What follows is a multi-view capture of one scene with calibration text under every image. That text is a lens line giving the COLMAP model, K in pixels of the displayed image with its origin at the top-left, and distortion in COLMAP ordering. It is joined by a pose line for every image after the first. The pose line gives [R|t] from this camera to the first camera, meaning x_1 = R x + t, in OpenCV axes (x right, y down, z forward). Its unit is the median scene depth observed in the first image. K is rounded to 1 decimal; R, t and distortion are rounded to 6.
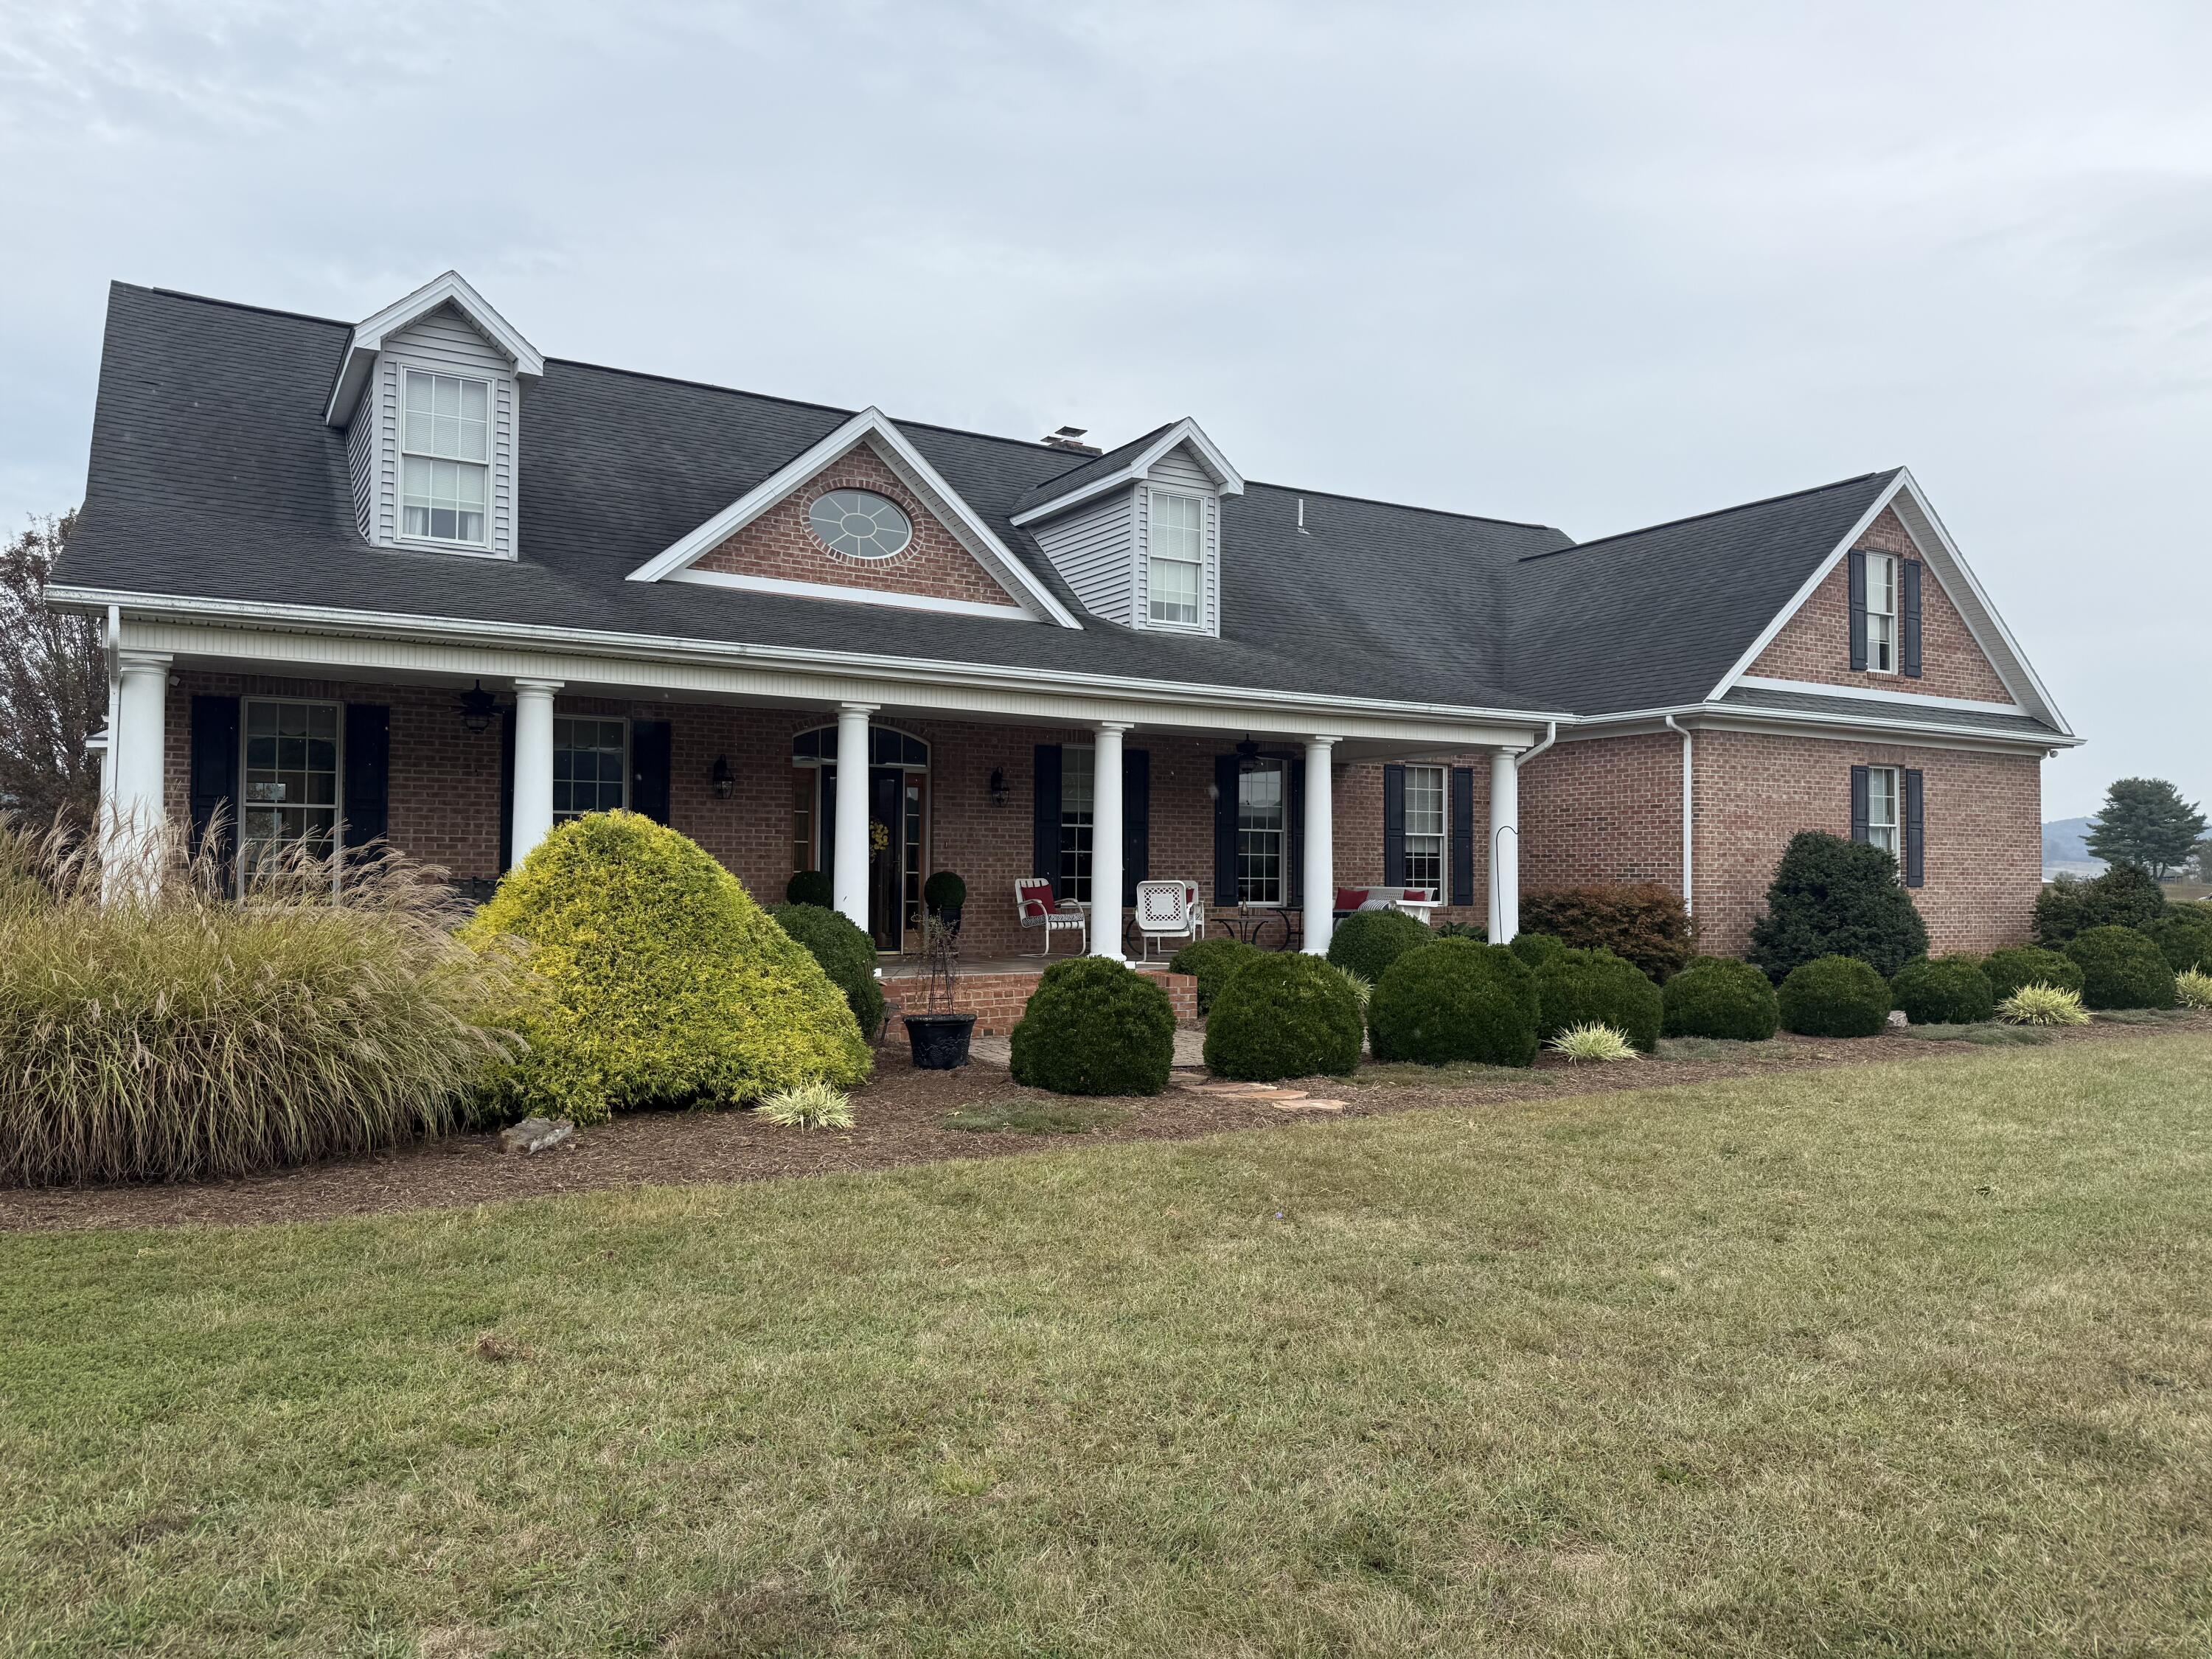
lens RADIAL K [[1516.5, 0, 1106.0], [0, 1516.5, 830.3], [0, 0, 1]] dist [0.003206, -0.014256]
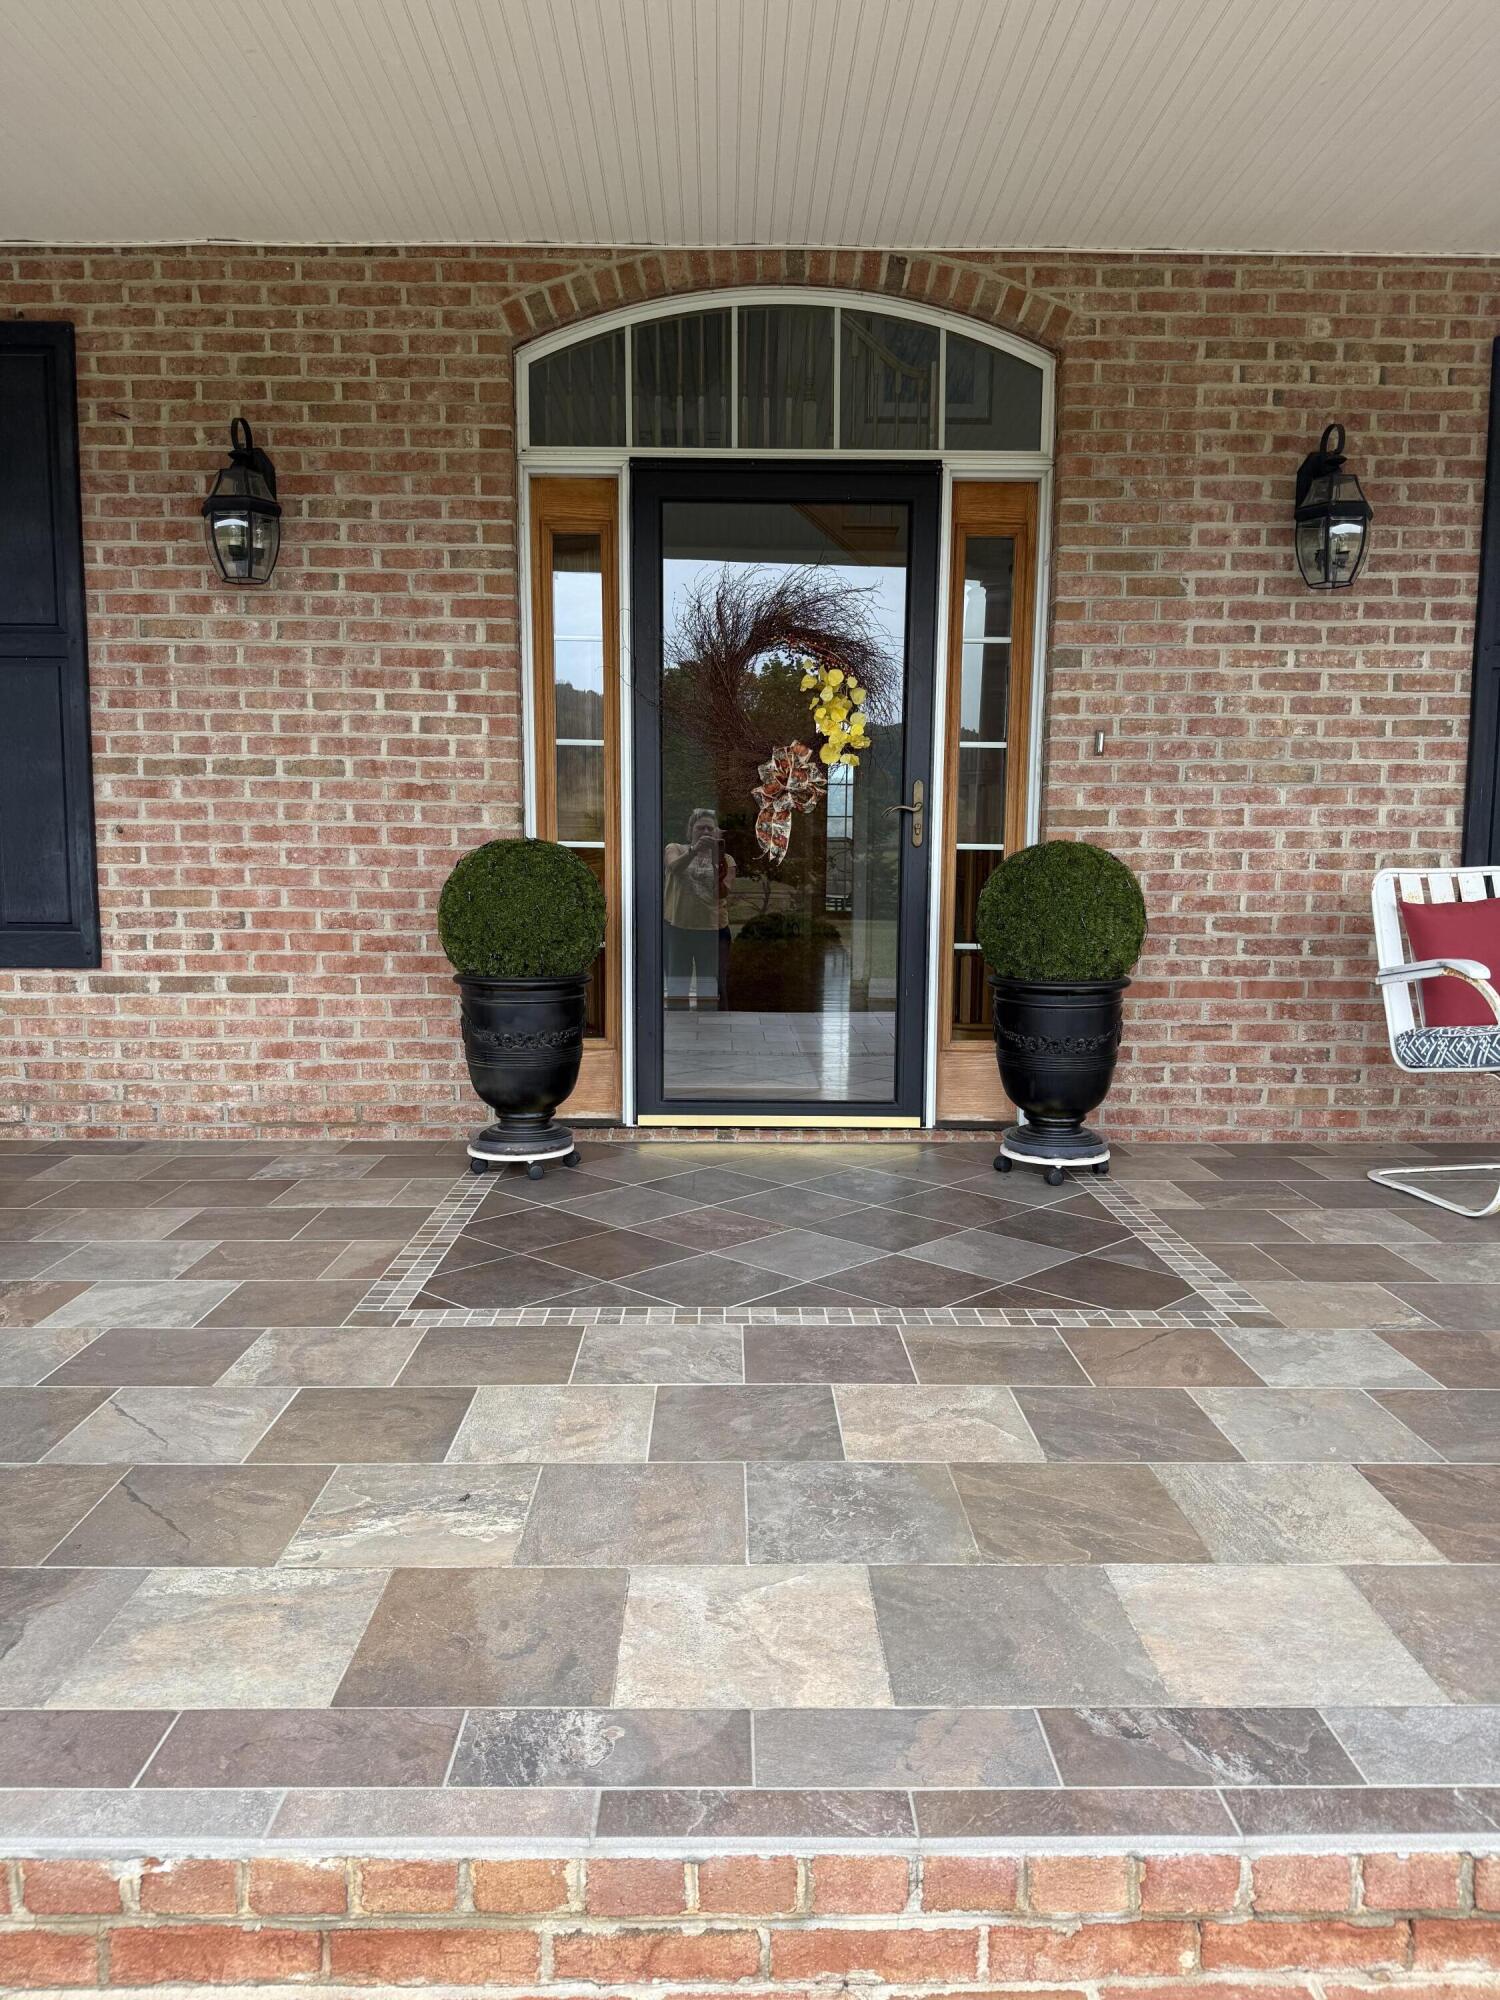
lens RADIAL K [[1371.1, 0, 753.6], [0, 1371.1, 1008.2], [0, 0, 1]] dist [0.003206, -0.014256]
pose [[0.861906, 0.060165, -0.503486, -0.033335], [0.012821, 0.990033, 0.140253, 0.021794], [0.506906, -0.127340, 0.852544, 0.760845]]
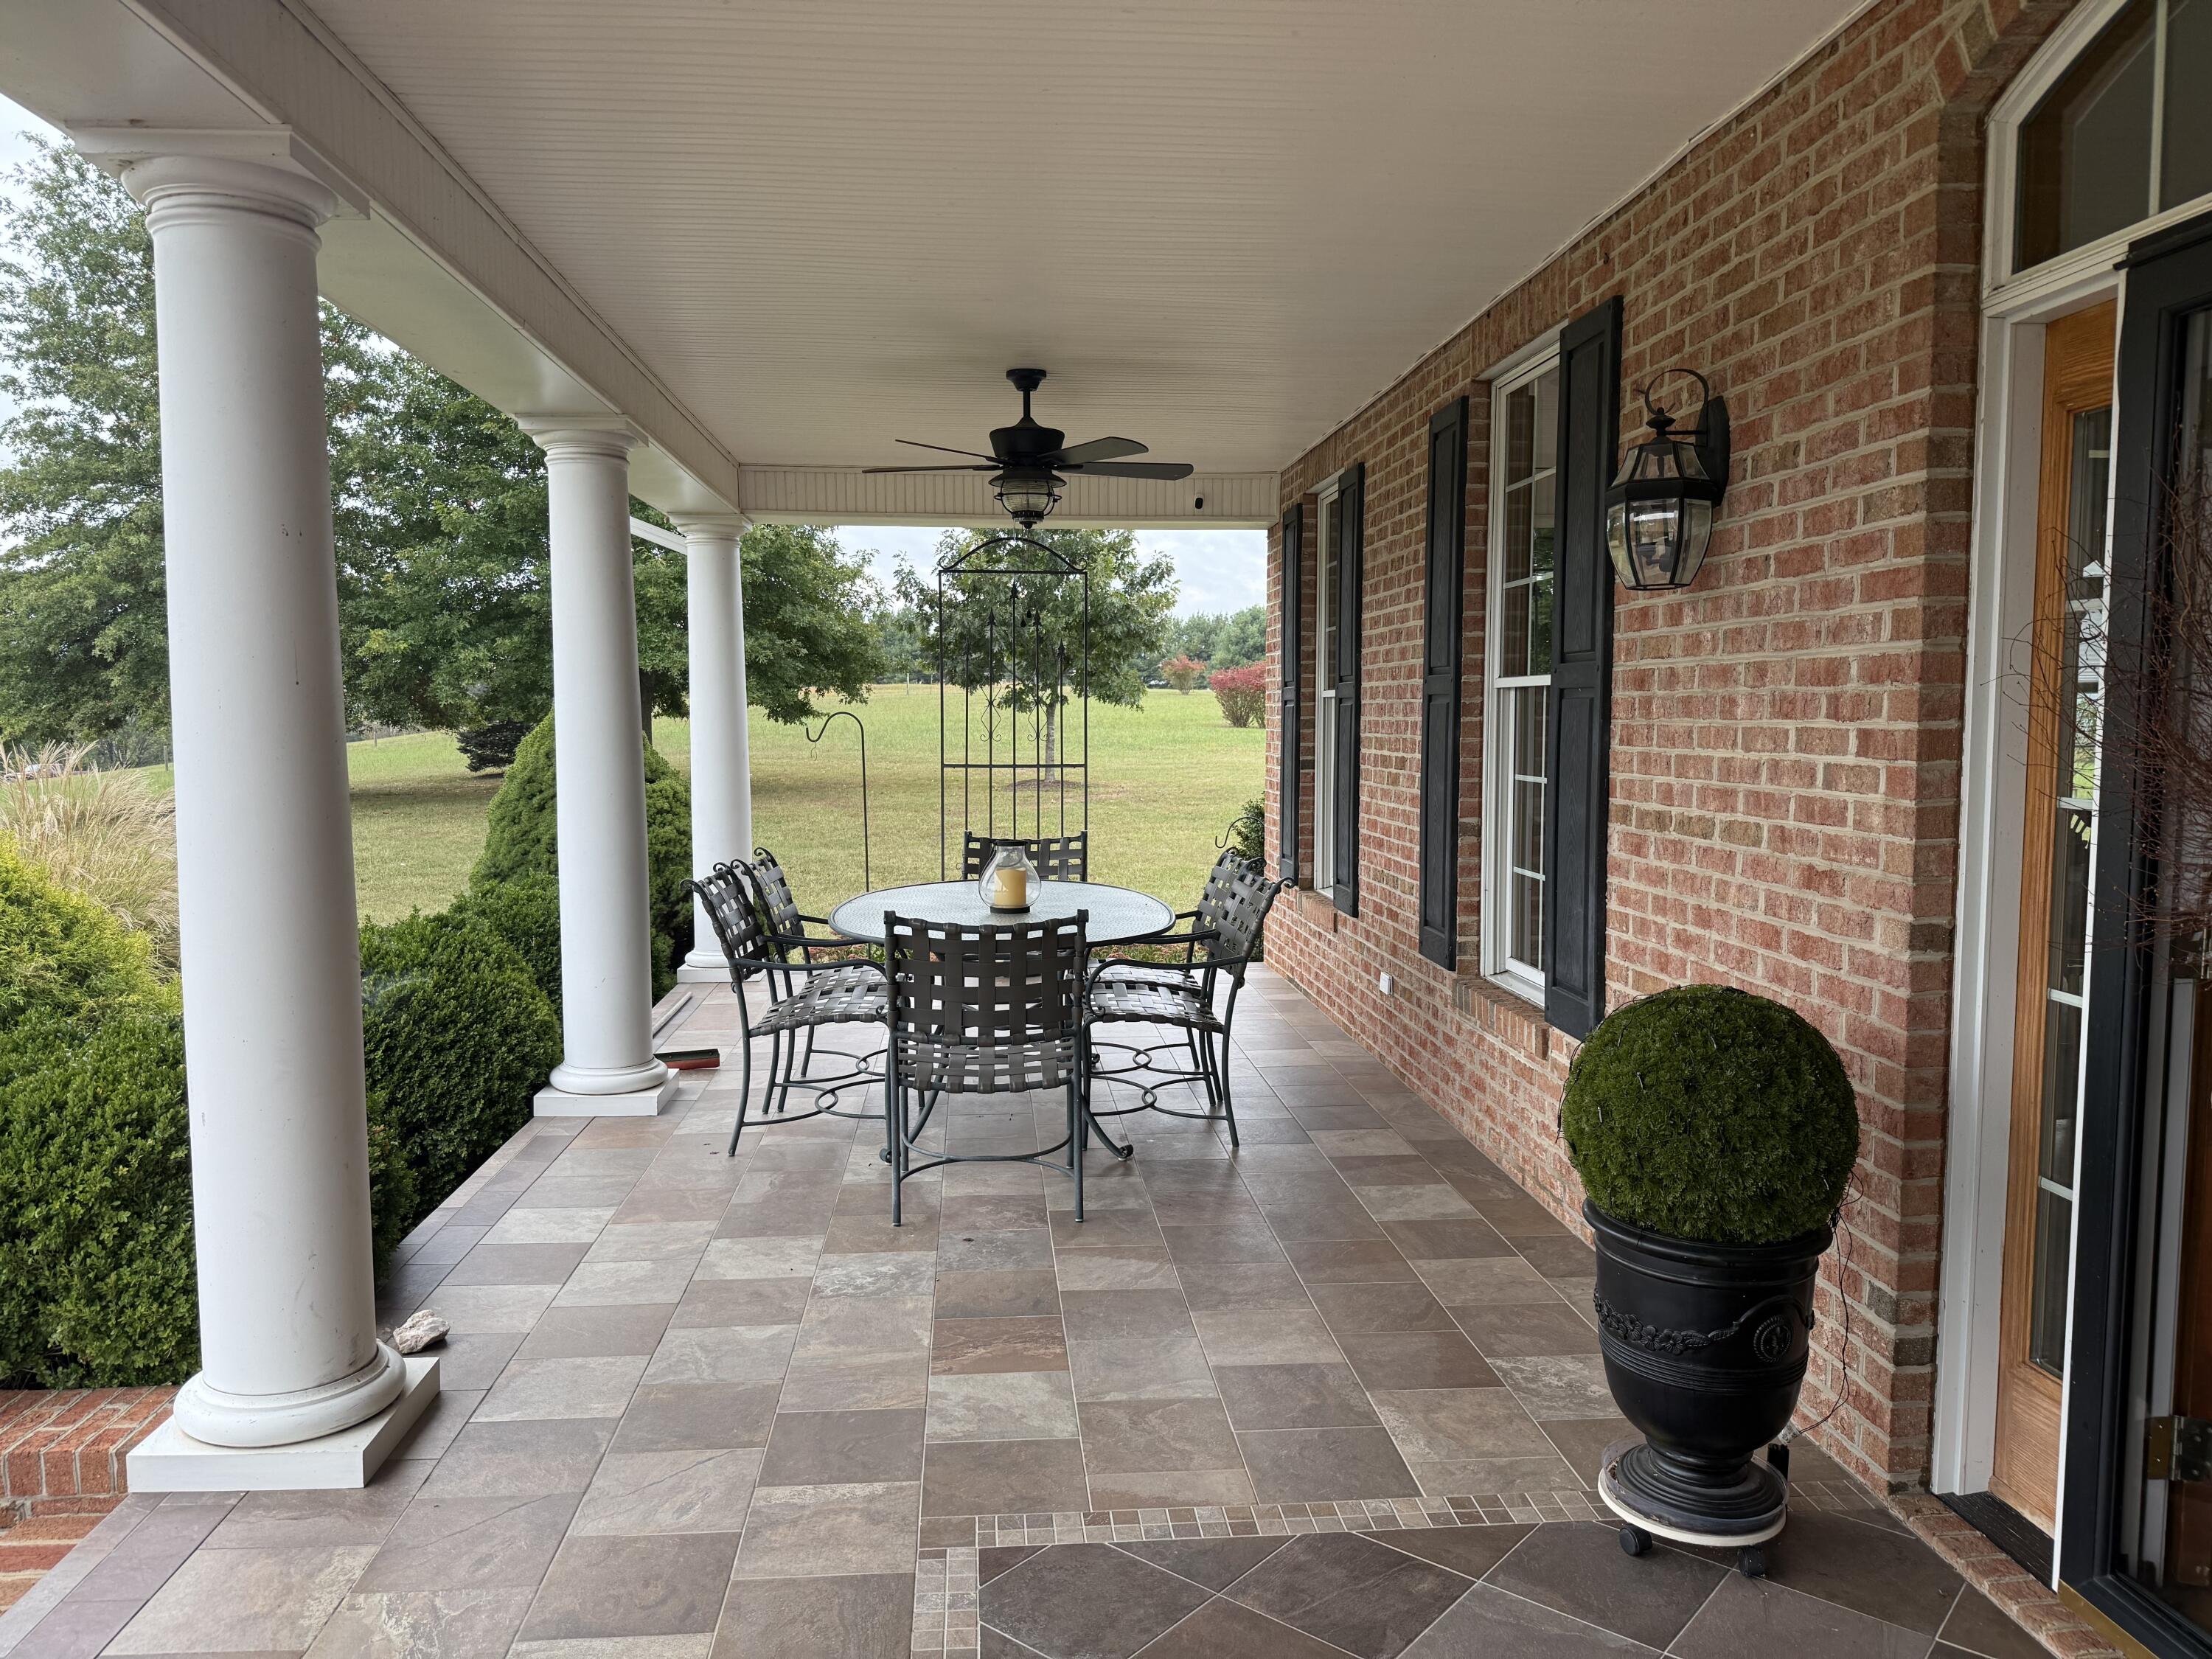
lens RADIAL K [[1516.5, 0, 1111.7], [0, 1516.5, 835.8], [0, 0, 1]] dist [0.003206, -0.014256]
pose [[-0.447382, 0.063963, -0.892052, -0.022537], [0.029860, 0.997951, 0.056581, -0.000320], [0.893844, -0.001323, -0.448376, 0.953084]]
